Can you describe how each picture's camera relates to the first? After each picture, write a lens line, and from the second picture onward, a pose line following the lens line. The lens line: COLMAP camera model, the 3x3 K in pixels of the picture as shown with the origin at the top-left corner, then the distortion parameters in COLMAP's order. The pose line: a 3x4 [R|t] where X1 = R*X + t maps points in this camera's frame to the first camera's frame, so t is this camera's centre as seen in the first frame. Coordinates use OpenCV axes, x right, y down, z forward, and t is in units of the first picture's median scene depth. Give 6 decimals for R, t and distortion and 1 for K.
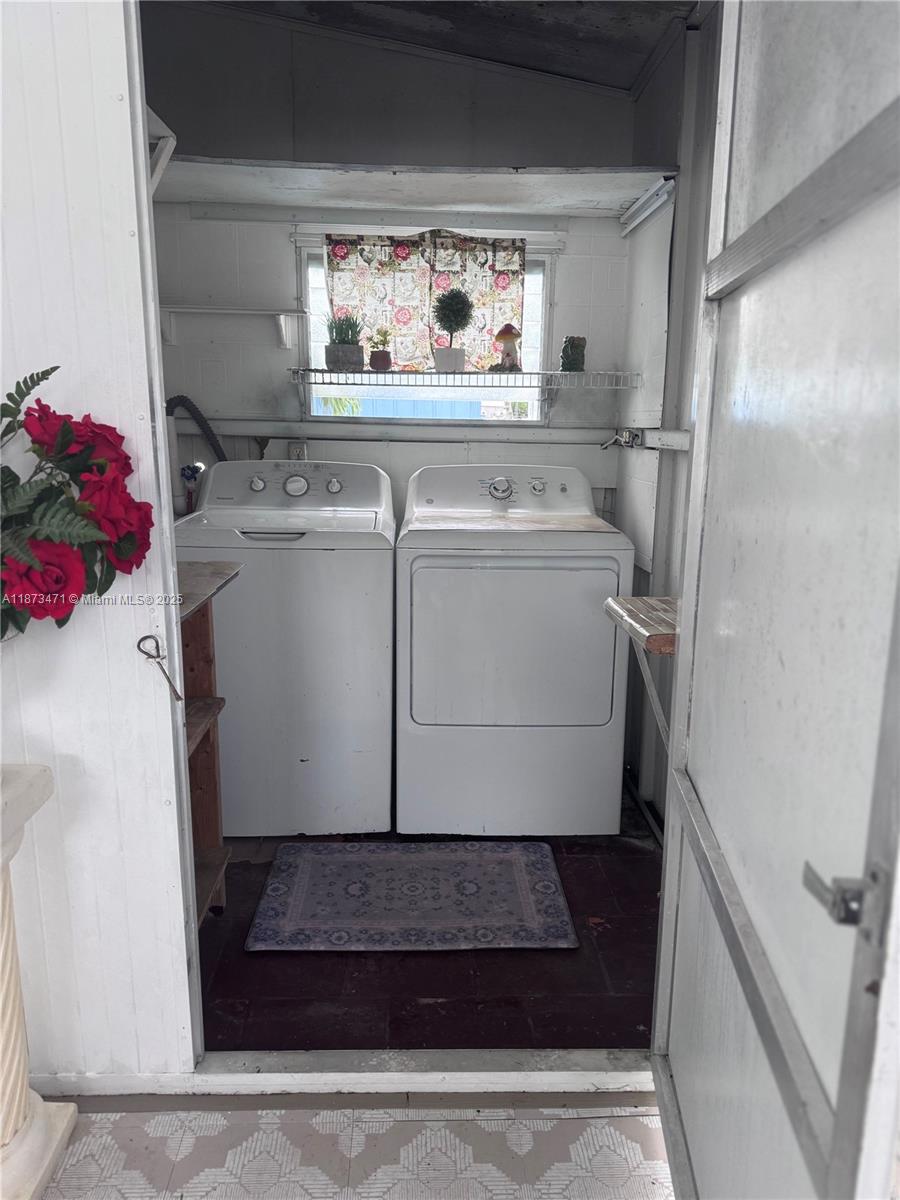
lens RADIAL K [[846.2, 0, 447.3], [0, 846.2, 619.5], [0, 0, 1]] dist [0.201437, -0.340098]
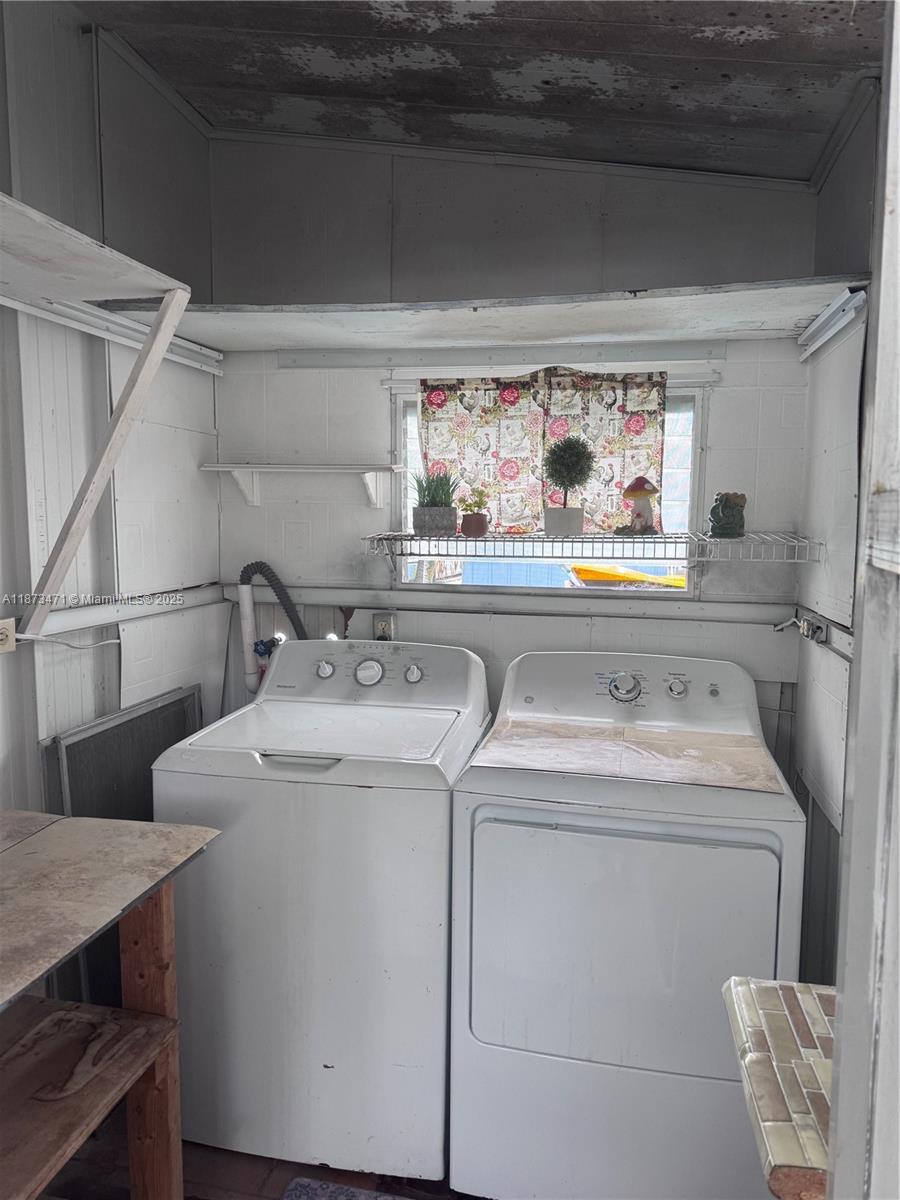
lens RADIAL K [[846.2, 0, 447.3], [0, 846.2, 619.5], [0, 0, 1]] dist [0.201437, -0.340098]
pose [[0.971597, 0.022110, -0.235606, 0.086255], [-0.047430, 0.993617, -0.102349, -0.126769], [0.231840, 0.110617, 0.966444, 0.224797]]
